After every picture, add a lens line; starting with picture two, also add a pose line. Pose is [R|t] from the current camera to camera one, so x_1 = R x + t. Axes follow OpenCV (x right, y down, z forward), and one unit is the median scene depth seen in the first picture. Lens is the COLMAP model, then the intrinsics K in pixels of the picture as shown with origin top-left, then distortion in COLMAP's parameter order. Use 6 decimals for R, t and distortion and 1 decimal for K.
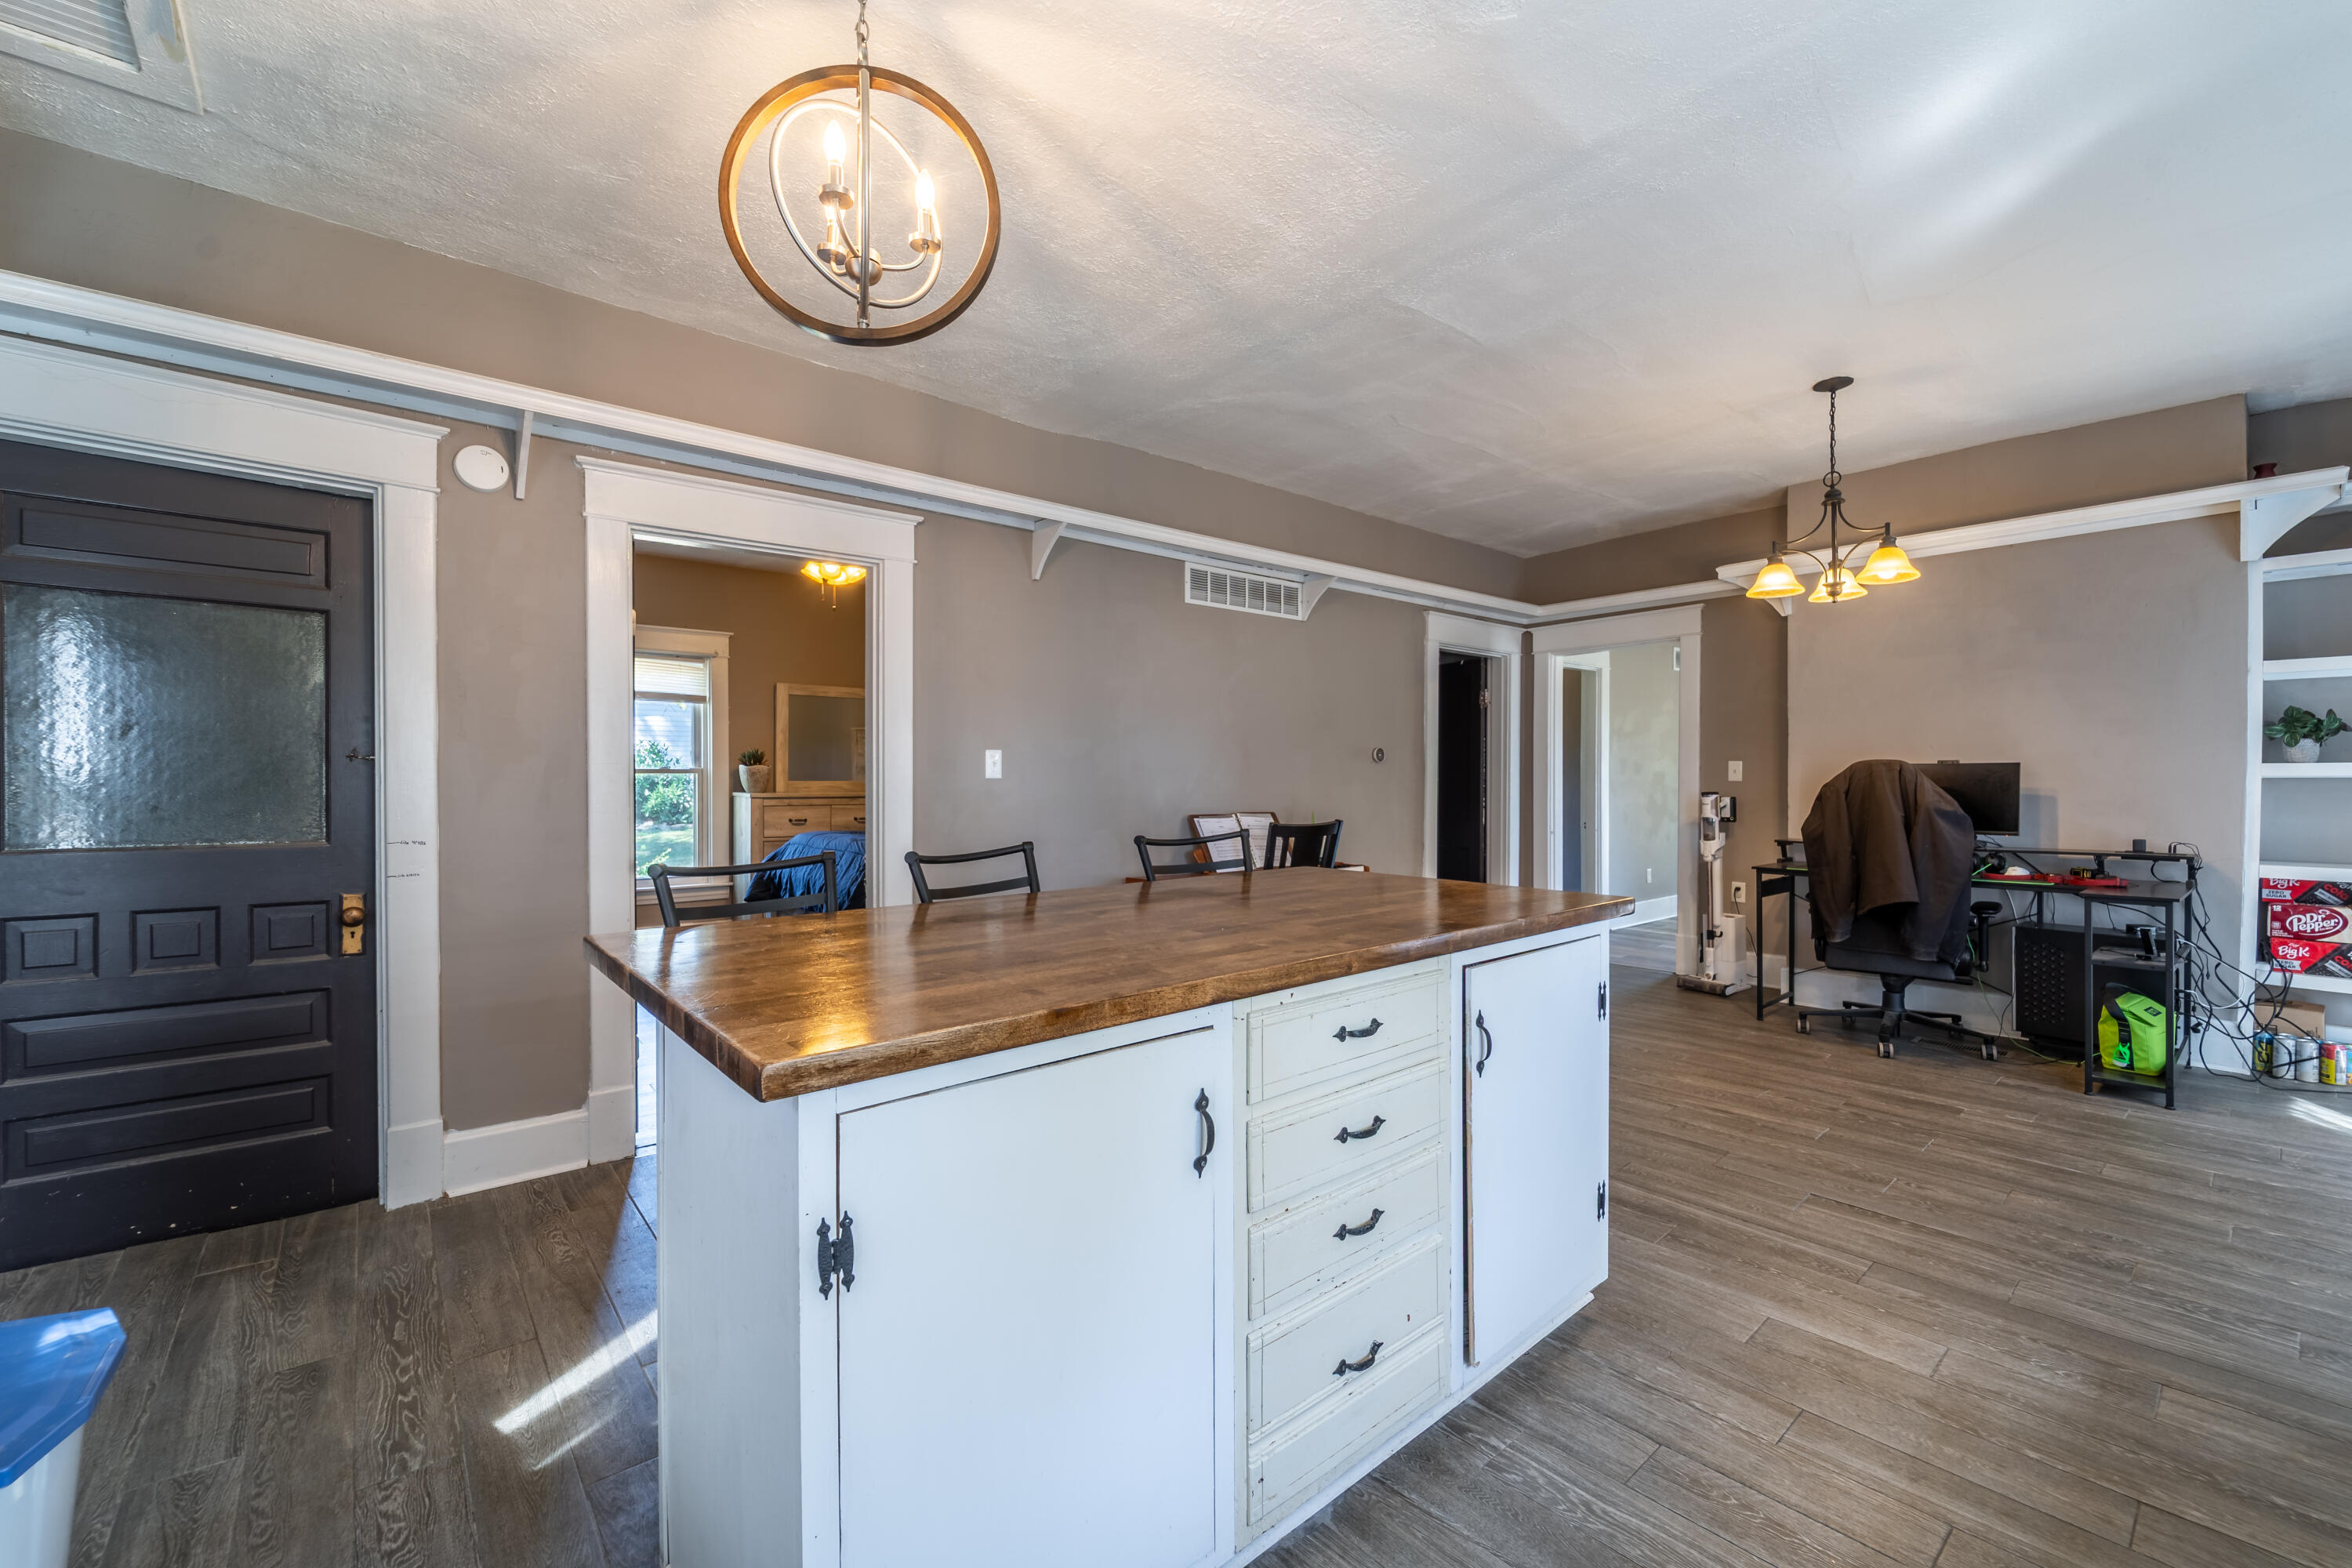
lens RADIAL K [[947.8, 0, 1178.4], [0, 947.8, 787.8], [0, 0, 1]] dist [-0.000061, -0.002001]
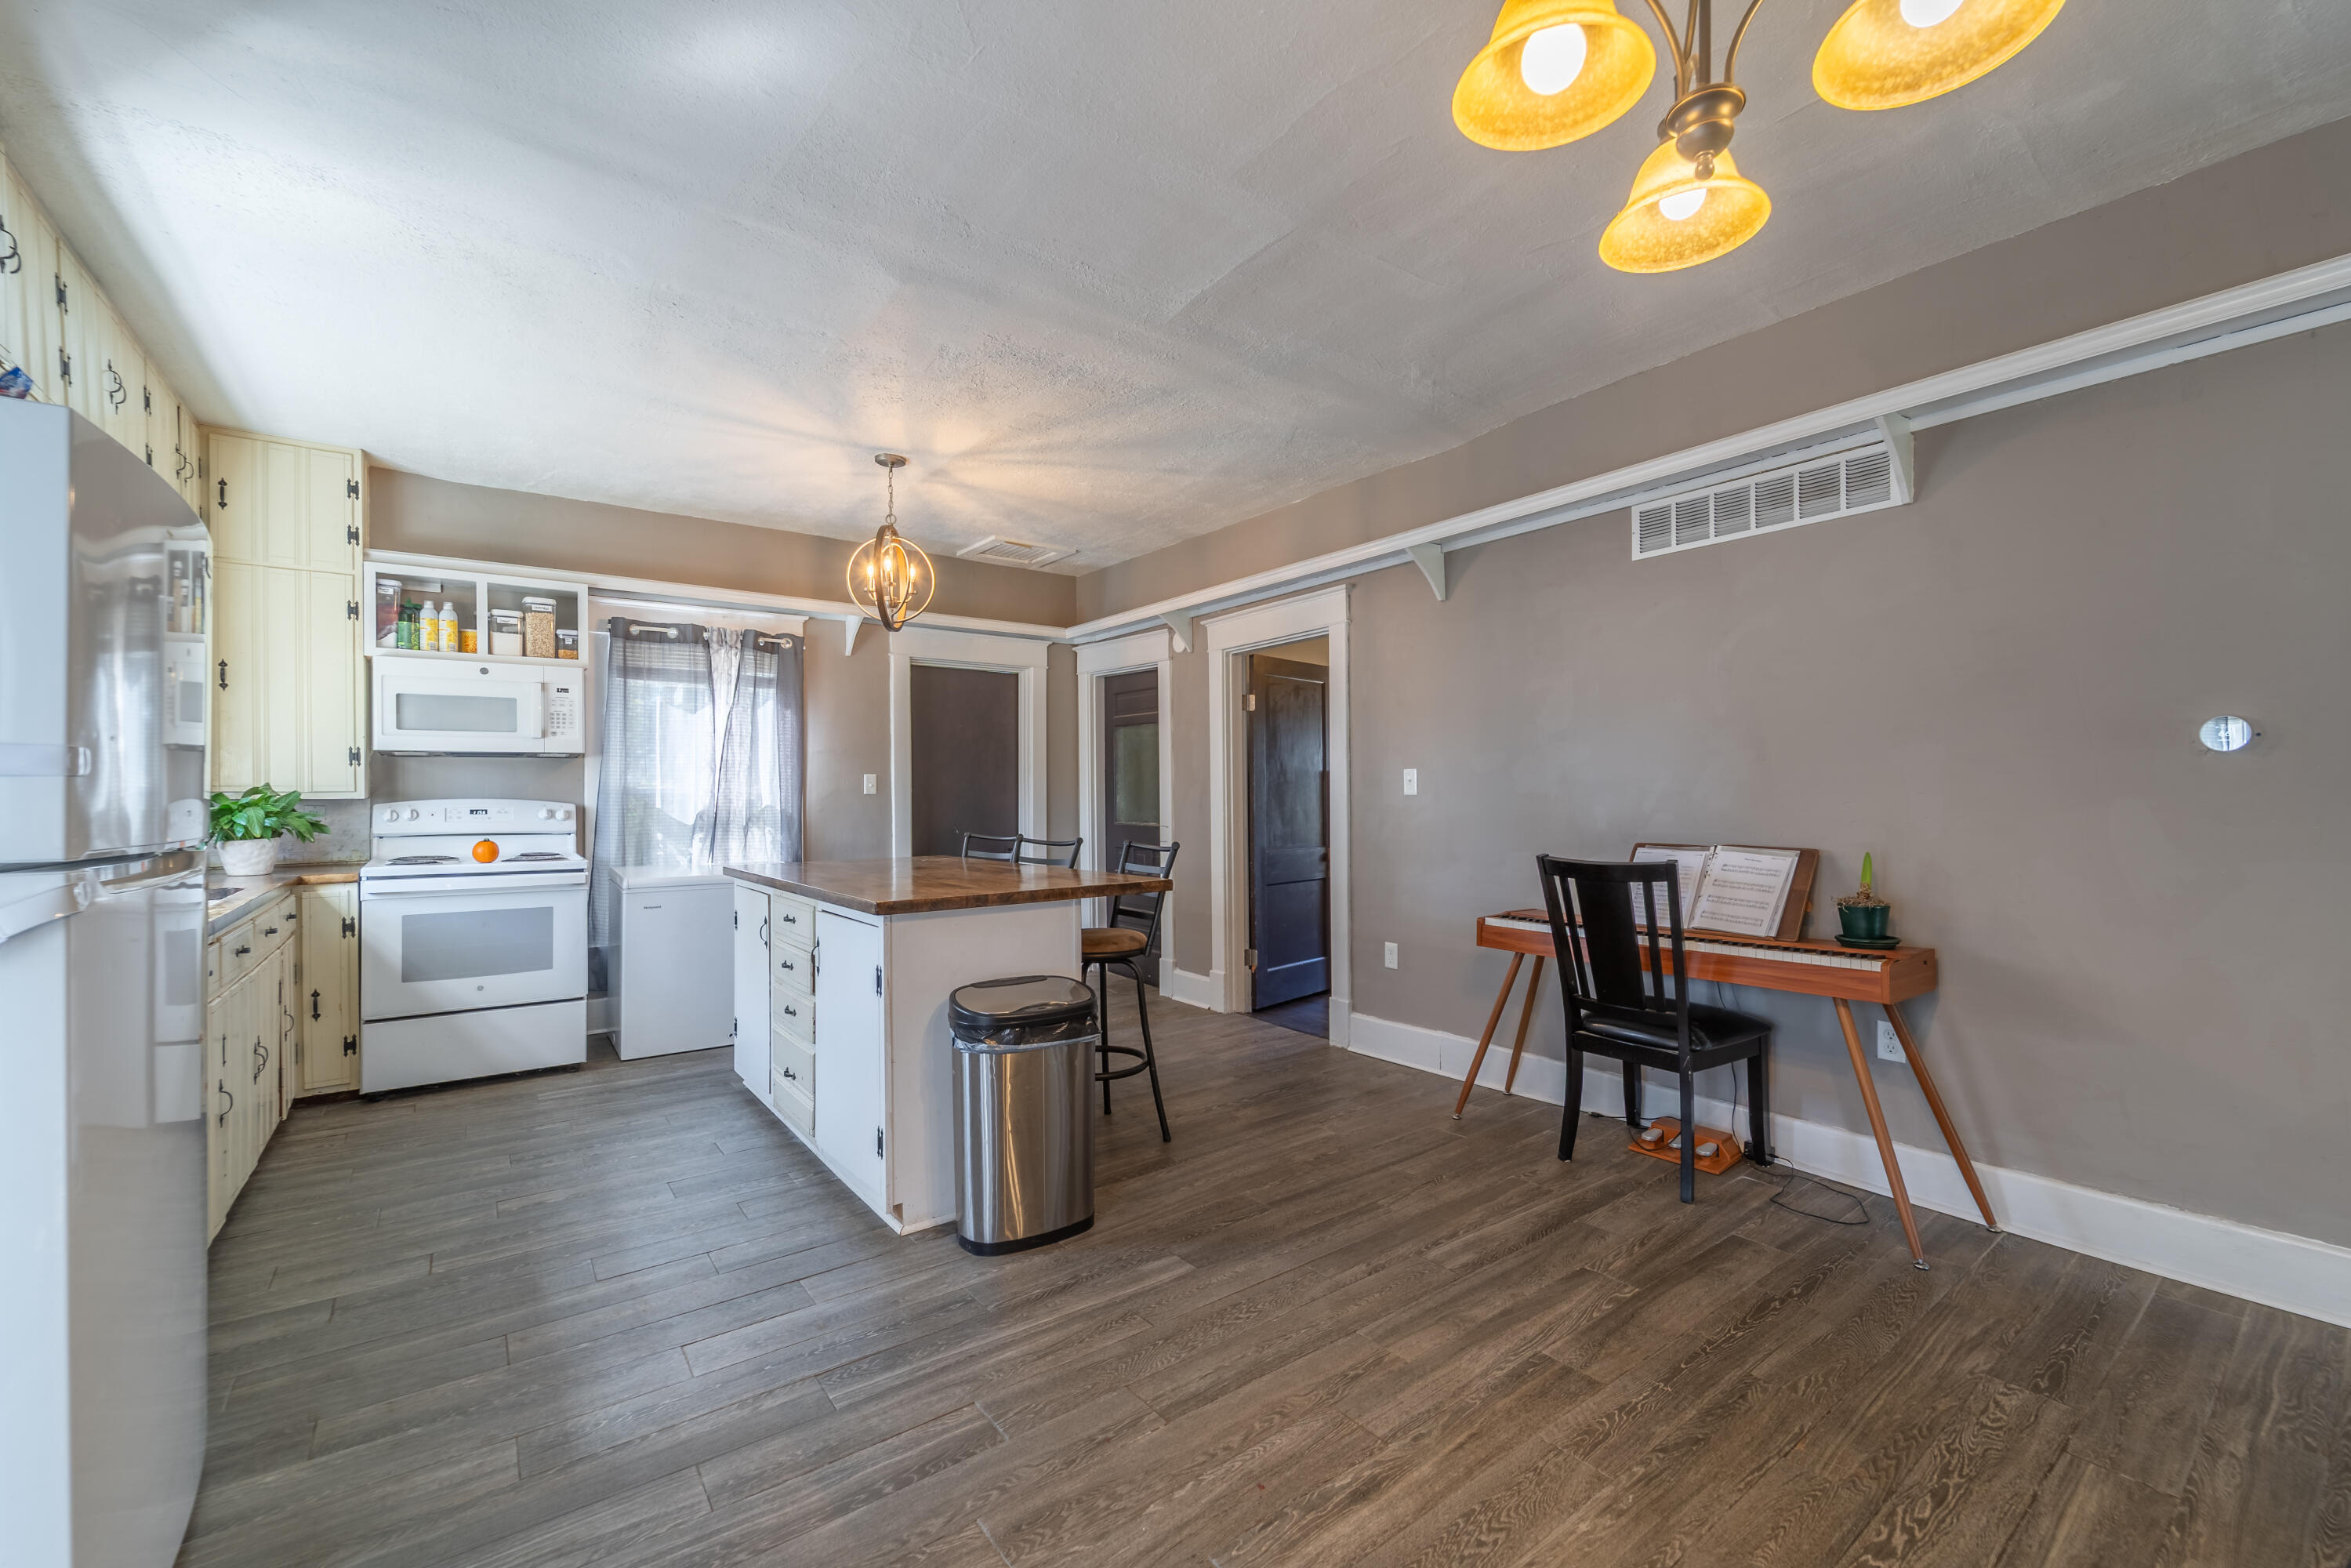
lens RADIAL K [[947.5, 0, 1183.0], [0, 947.5, 788.2], [0, 0, 1]] dist [-0.000061, -0.002001]
pose [[-0.054670, -0.004981, -0.998492, 0.979990], [-0.001086, 0.999987, -0.004929, -0.012894], [0.998504, 0.000815, -0.054674, 0.861390]]
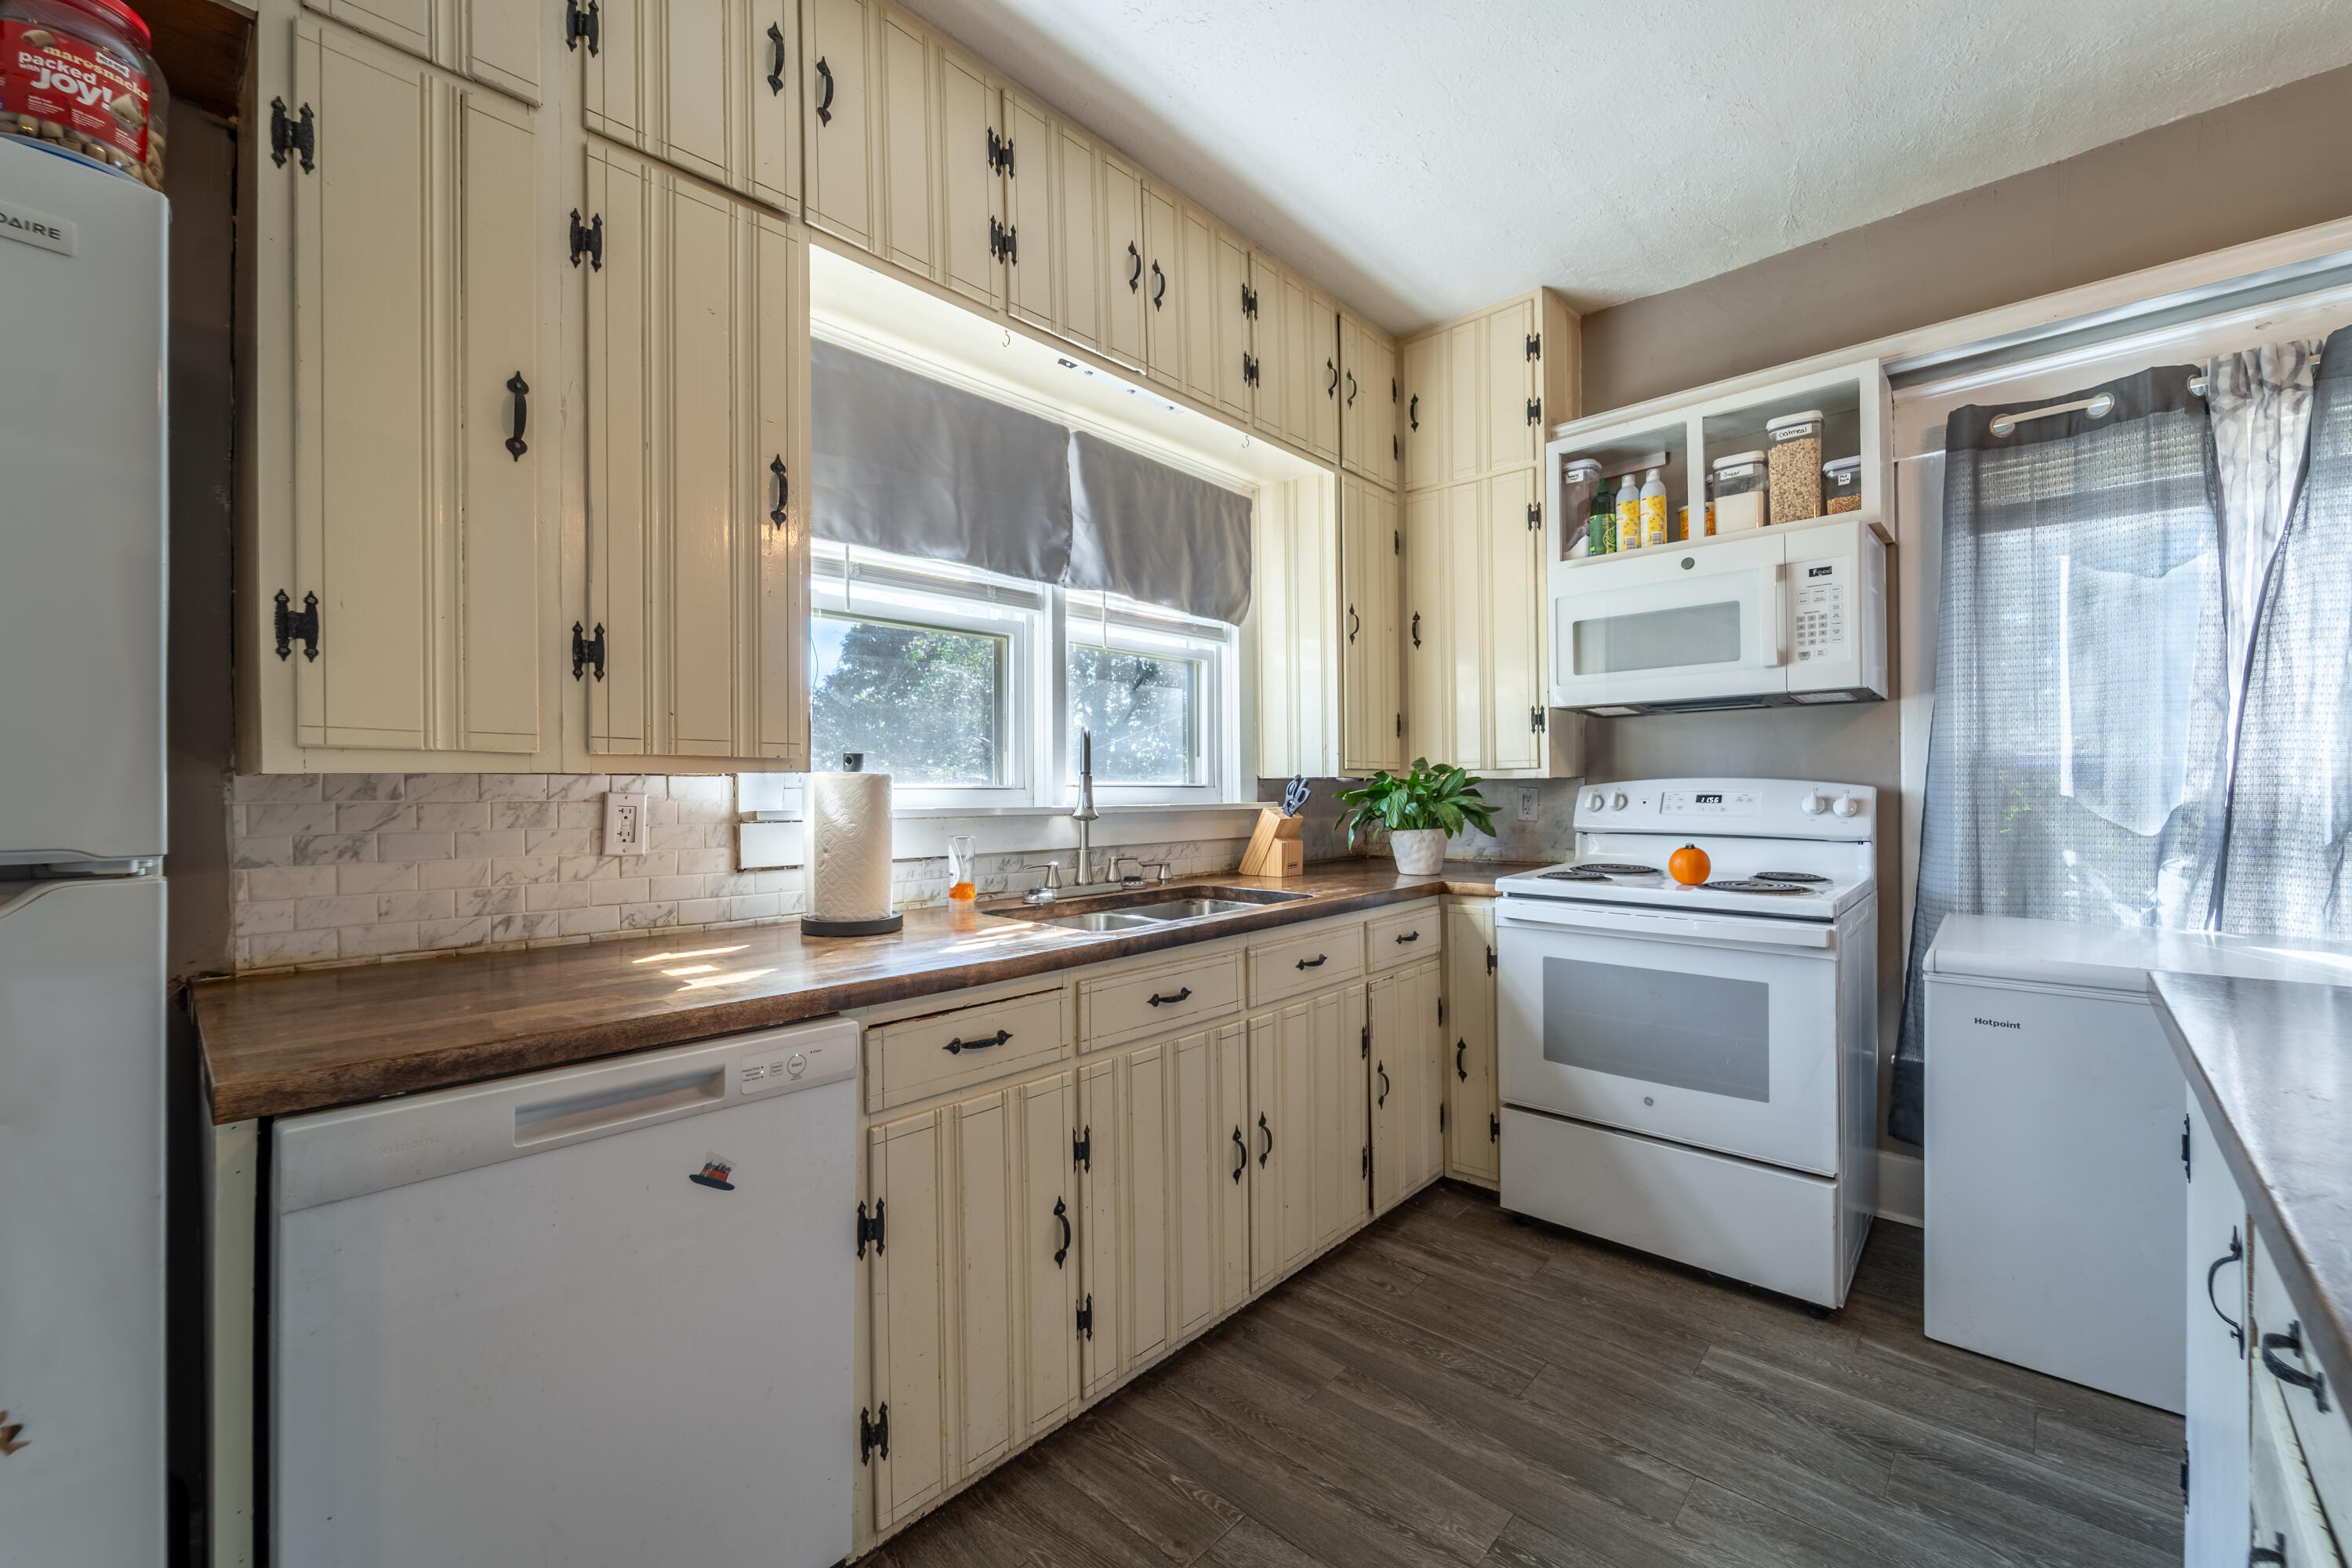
lens RADIAL K [[947.8, 0, 1175.1], [0, 947.8, 788.8], [0, 0, 1]] dist [-0.000061, -0.002001]
pose [[-0.992165, 0.007465, -0.124713, 0.319439], [0.006588, 0.999951, 0.007439, -0.003895], [0.124762, 0.006559, -0.992165, 0.580693]]
